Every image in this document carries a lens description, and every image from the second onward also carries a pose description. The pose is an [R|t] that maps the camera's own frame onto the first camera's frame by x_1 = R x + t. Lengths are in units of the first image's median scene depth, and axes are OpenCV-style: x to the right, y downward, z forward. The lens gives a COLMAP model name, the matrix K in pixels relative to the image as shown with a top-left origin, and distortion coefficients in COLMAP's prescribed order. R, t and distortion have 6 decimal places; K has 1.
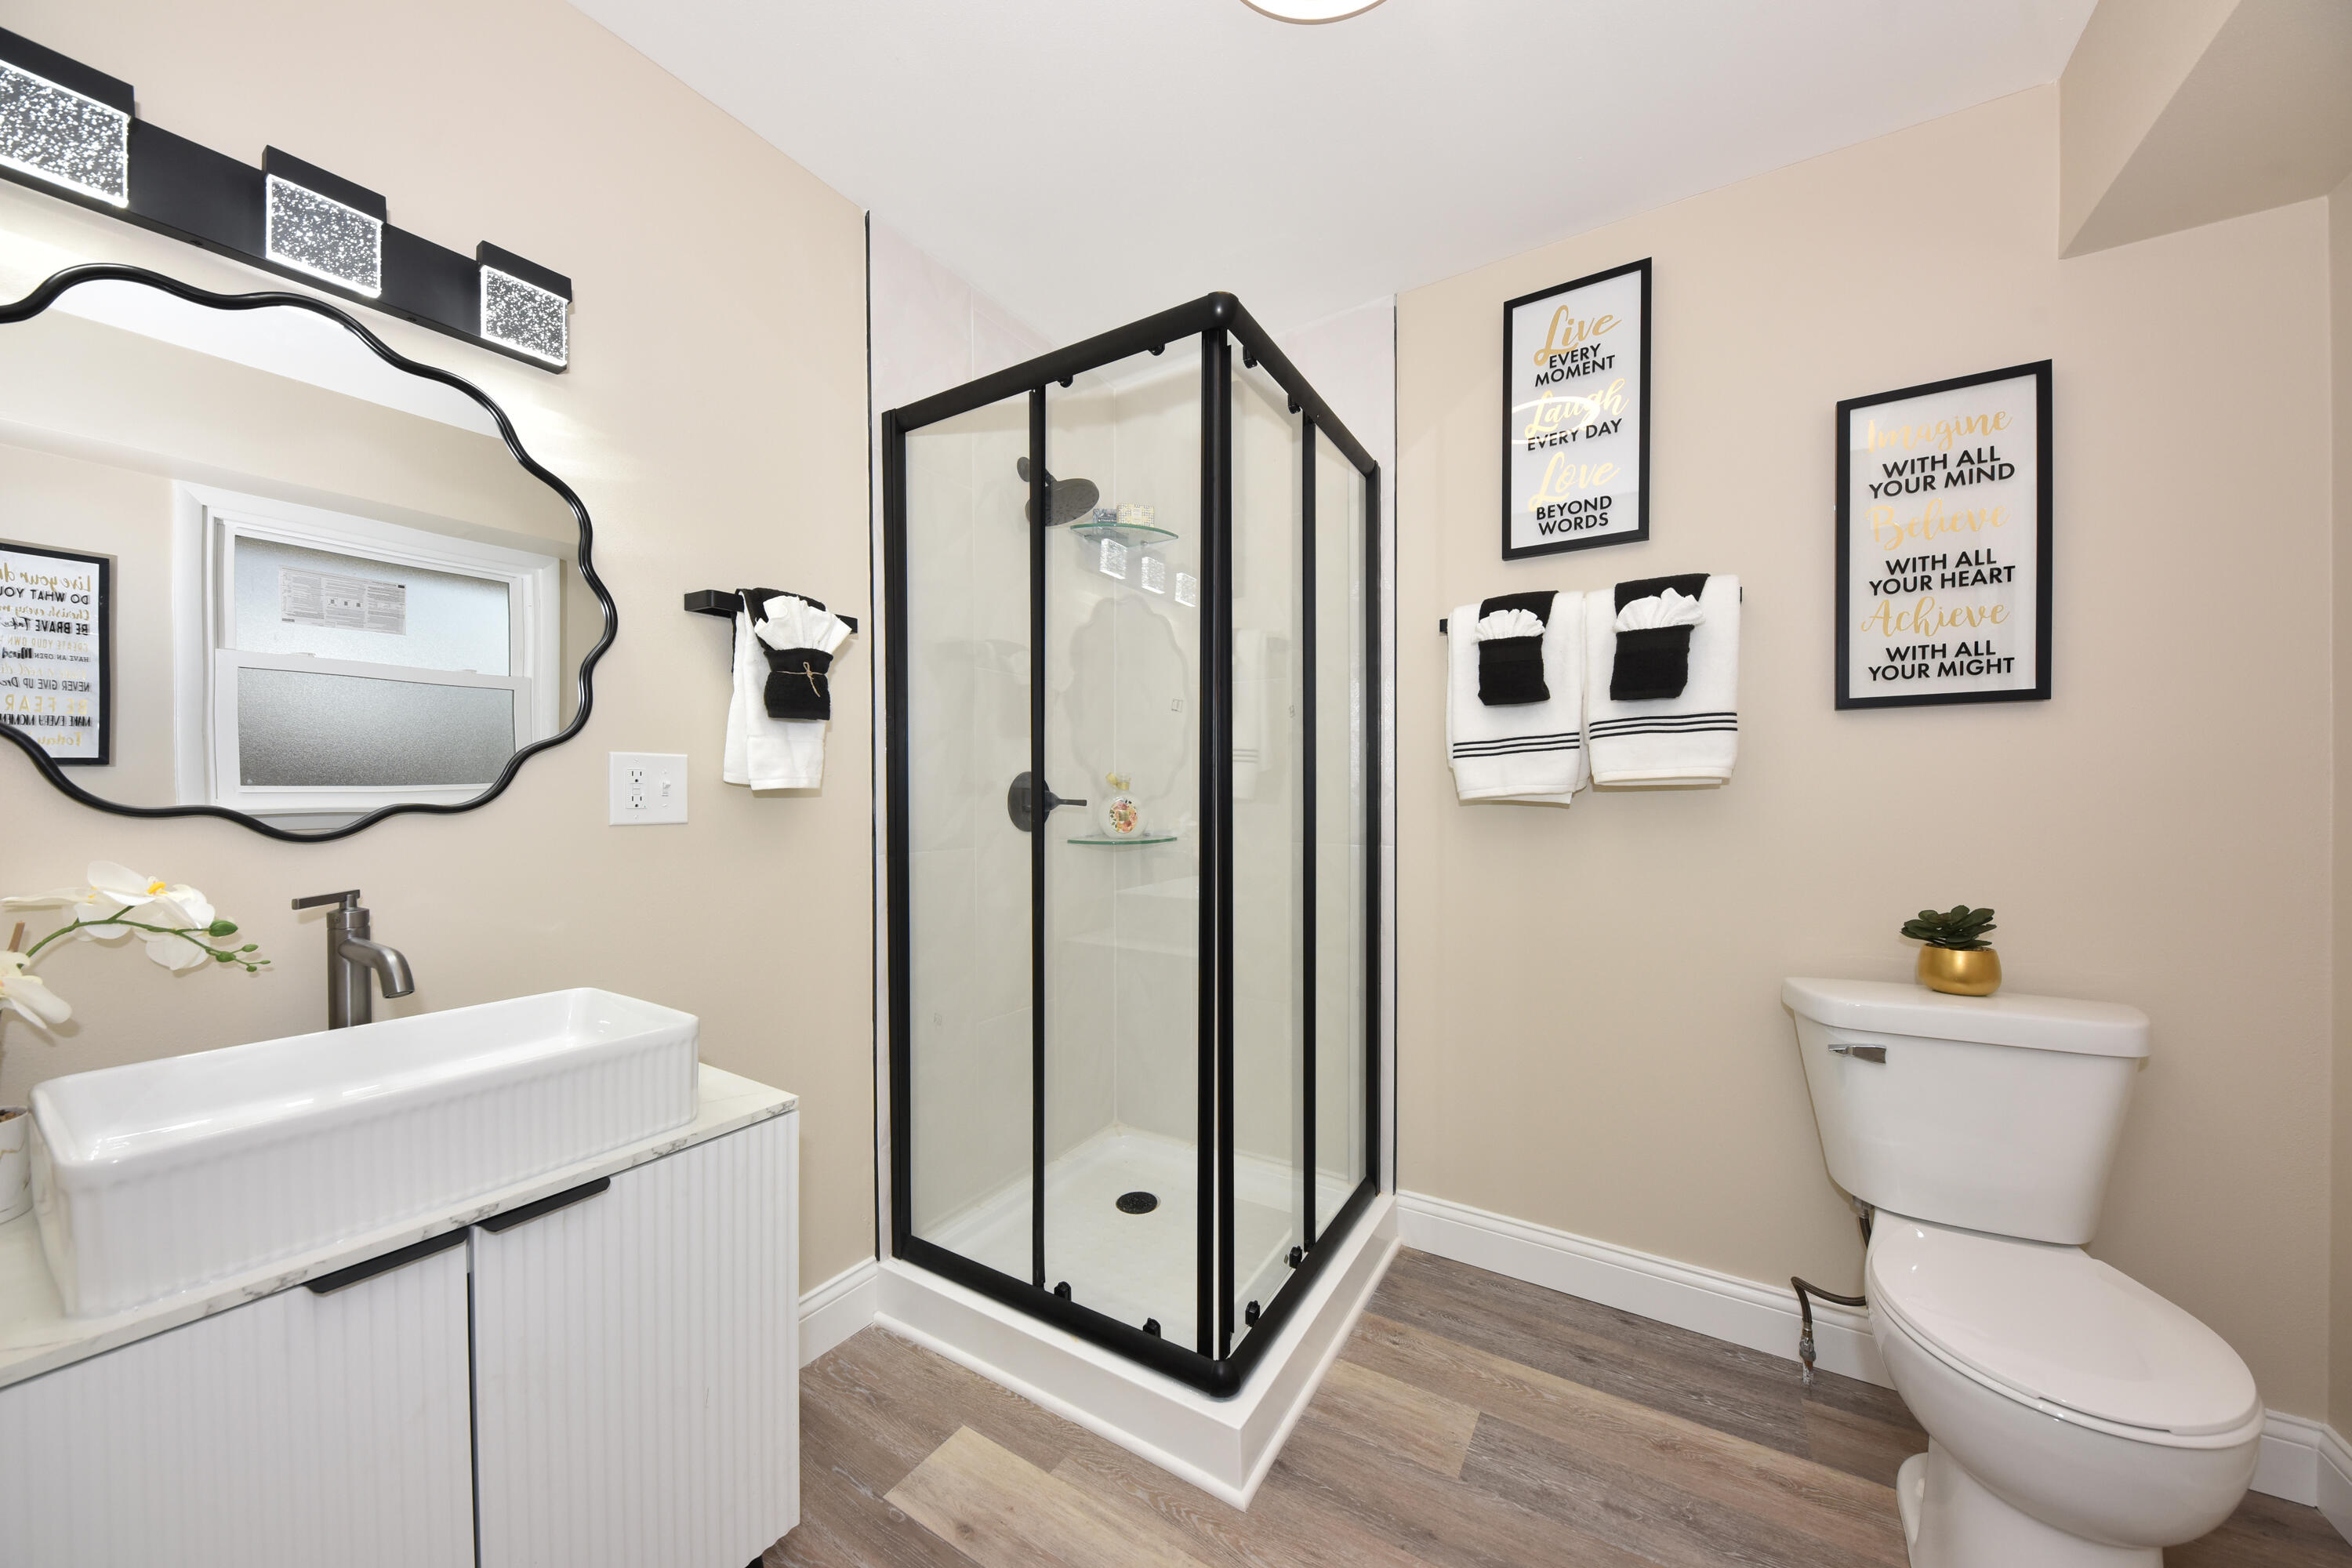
lens RADIAL K [[807.1, 0, 1163.0], [0, 807.1, 796.1], [0, 0, 1]] dist [-0.001718, -0.000216]
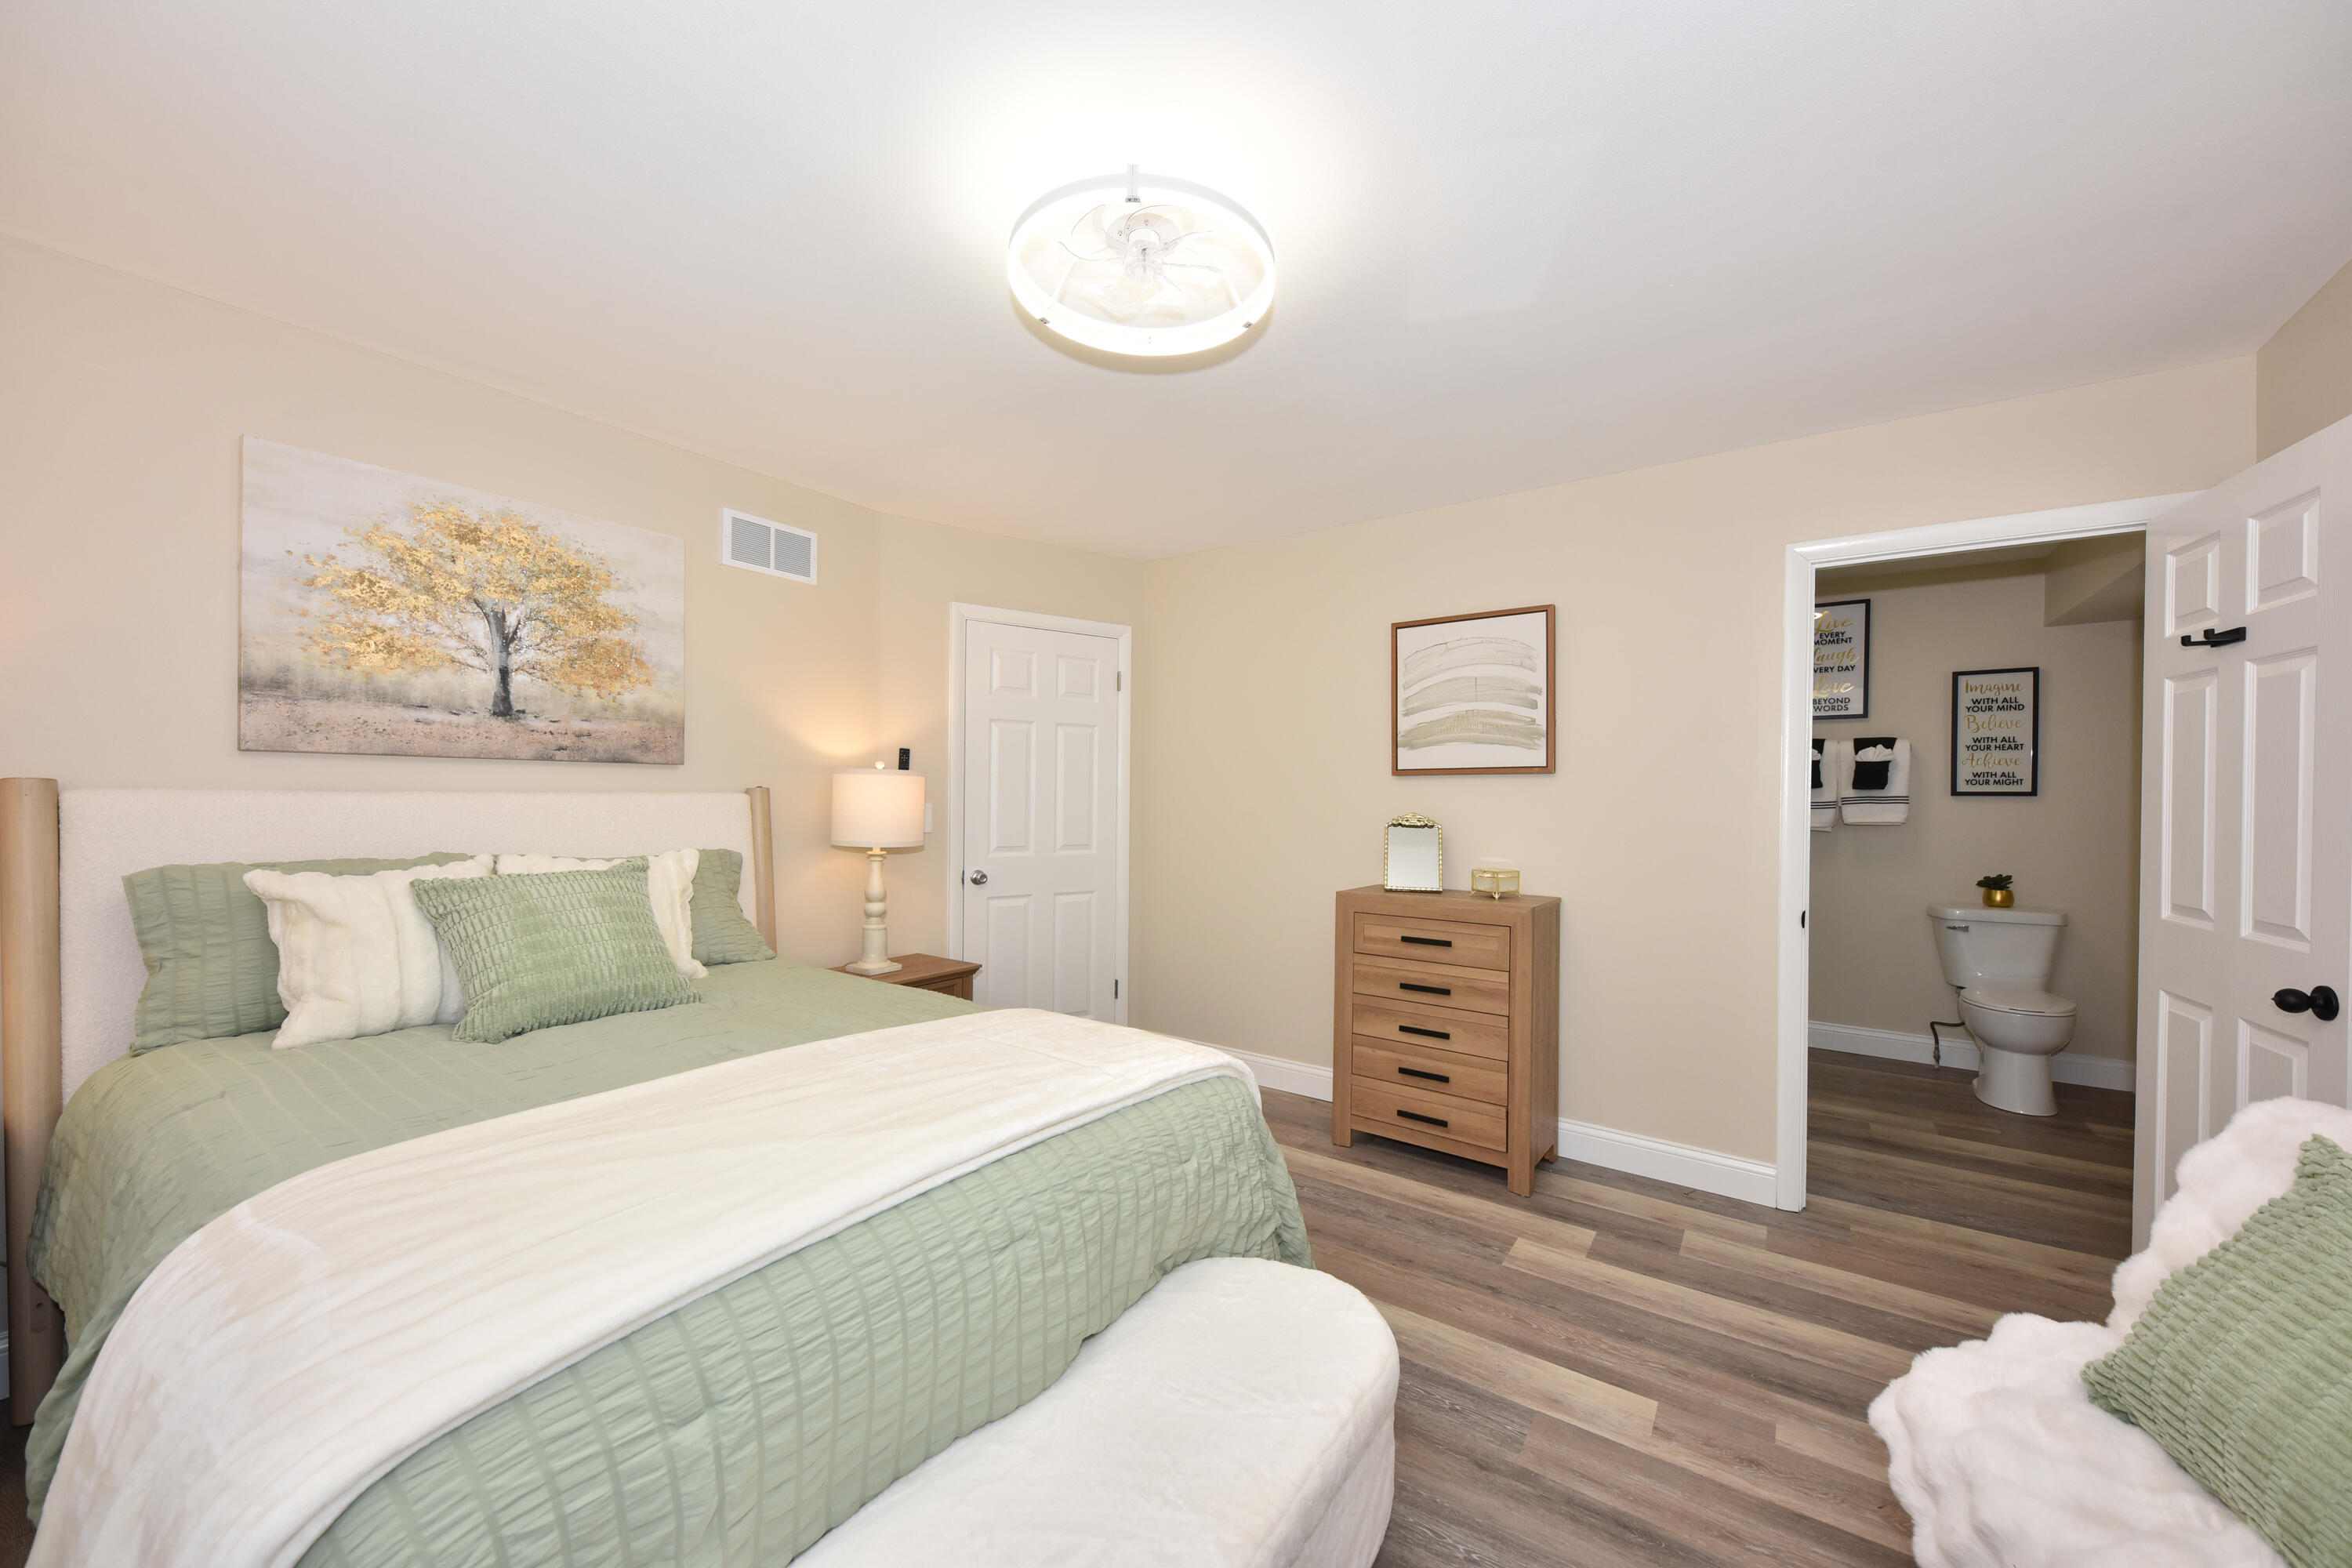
lens RADIAL K [[831.5, 0, 1189.4], [0, 831.5, 792.4], [0, 0, 1]] dist [0.001212, -0.000014]
pose [[0.998313, 0.008355, -0.057462, -1.396215], [-0.008293, 0.999965, 0.001307, -0.105501], [0.057471, -0.000829, 0.998347, -1.739220]]
